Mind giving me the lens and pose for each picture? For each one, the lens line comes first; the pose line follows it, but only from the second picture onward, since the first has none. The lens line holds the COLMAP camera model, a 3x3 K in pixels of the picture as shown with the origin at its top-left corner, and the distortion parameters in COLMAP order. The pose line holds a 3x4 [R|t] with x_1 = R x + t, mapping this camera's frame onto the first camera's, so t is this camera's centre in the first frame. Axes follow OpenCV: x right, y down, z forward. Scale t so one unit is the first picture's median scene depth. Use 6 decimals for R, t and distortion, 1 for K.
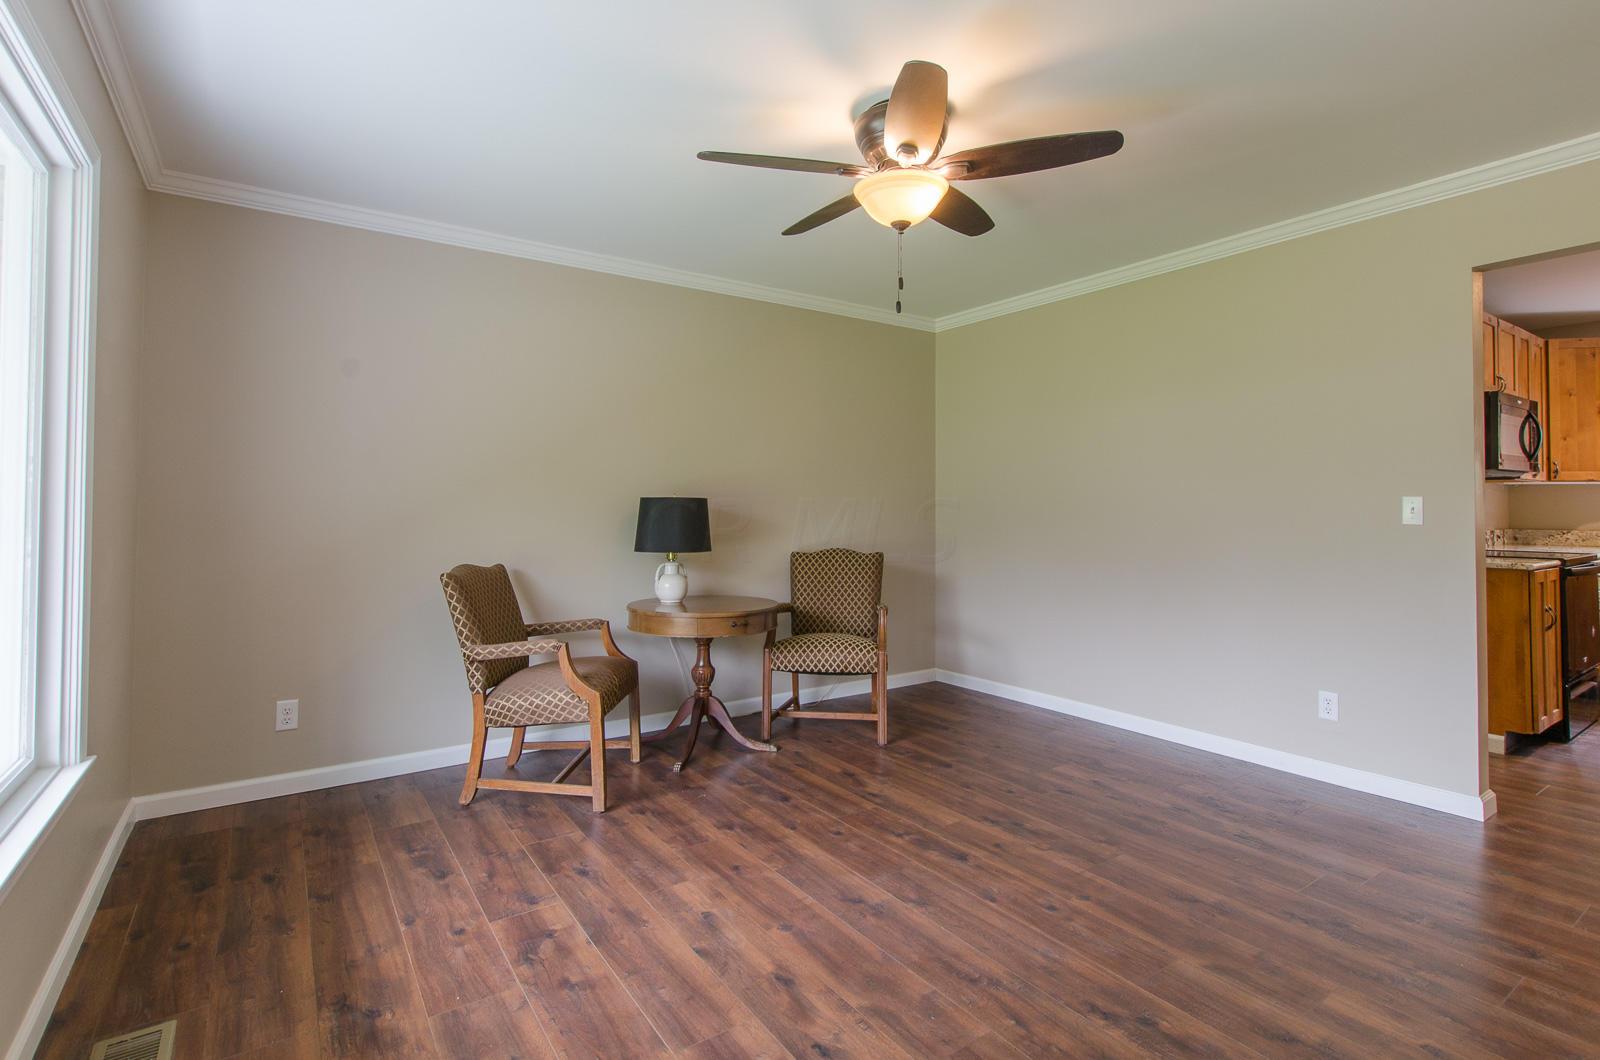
lens RADIAL K [[753.8, 0, 799.0], [0, 753.8, 490.6], [0, 0, 1]] dist [0.016327, -0.000053]
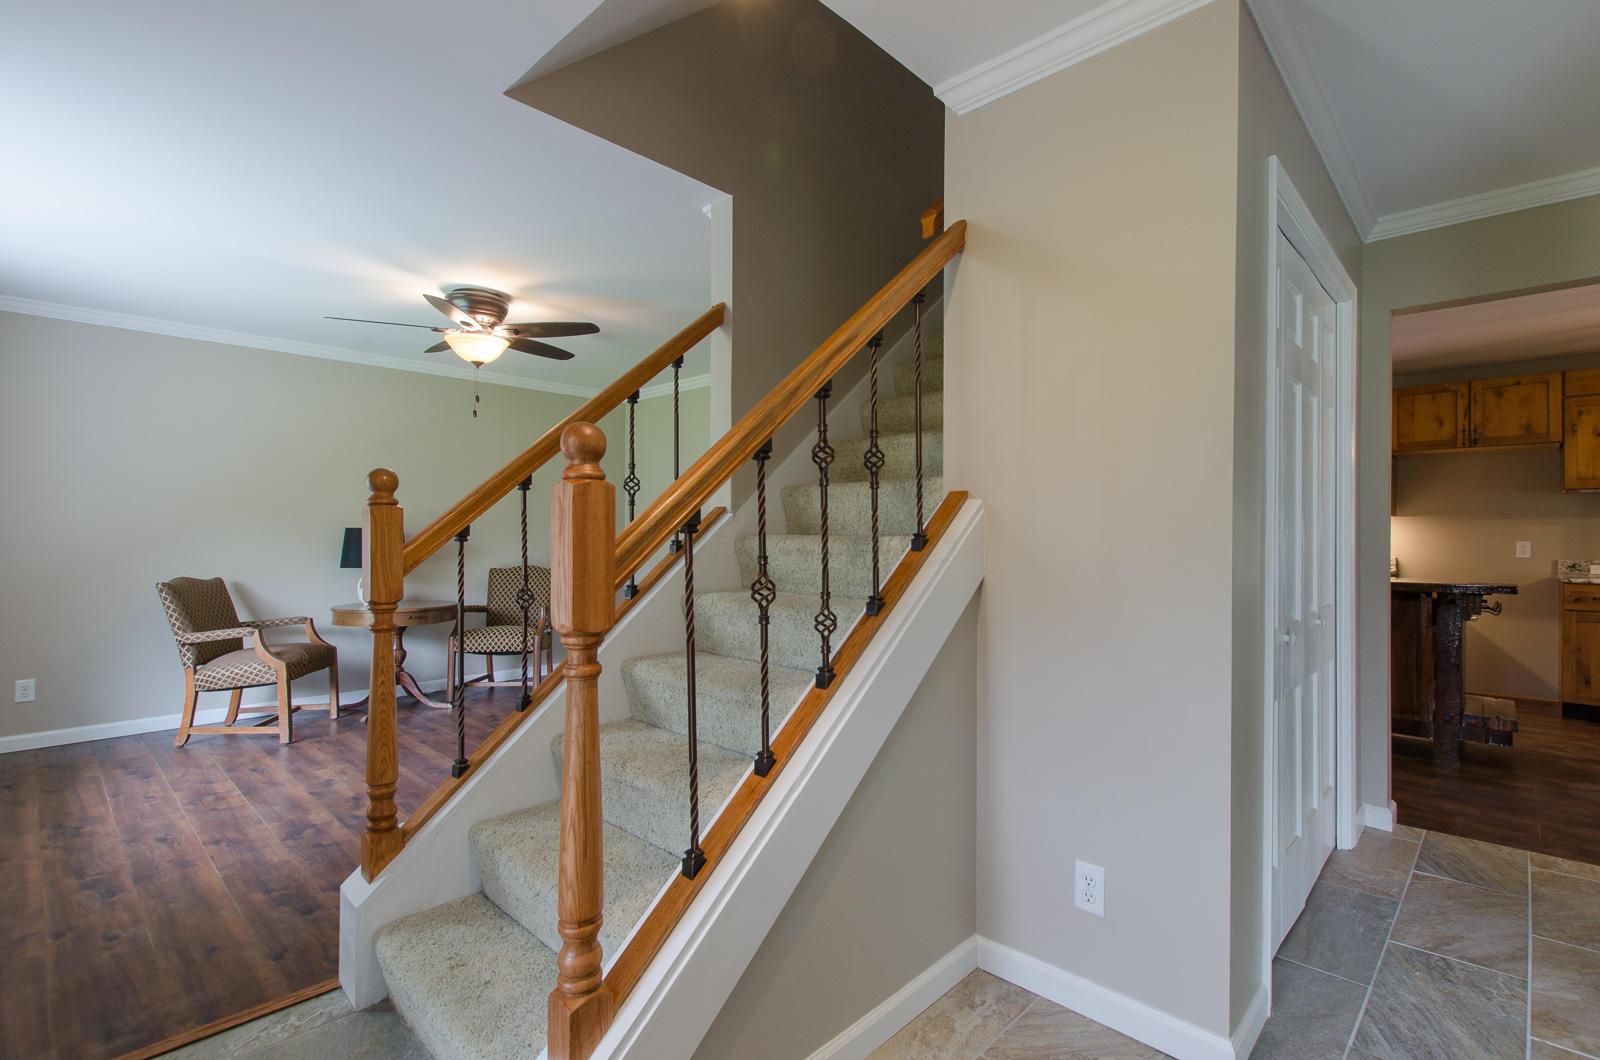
lens RADIAL K [[725.5, 0, 833.2], [0, 725.5, 532.4], [0, 0, 1]] dist [0.002602, -0.000583]
pose [[0.973737, 0.001999, 0.227668, 0.441027], [-0.006879, 0.999763, 0.020645, -0.019346], [-0.227573, -0.021669, 0.973520, -0.591666]]
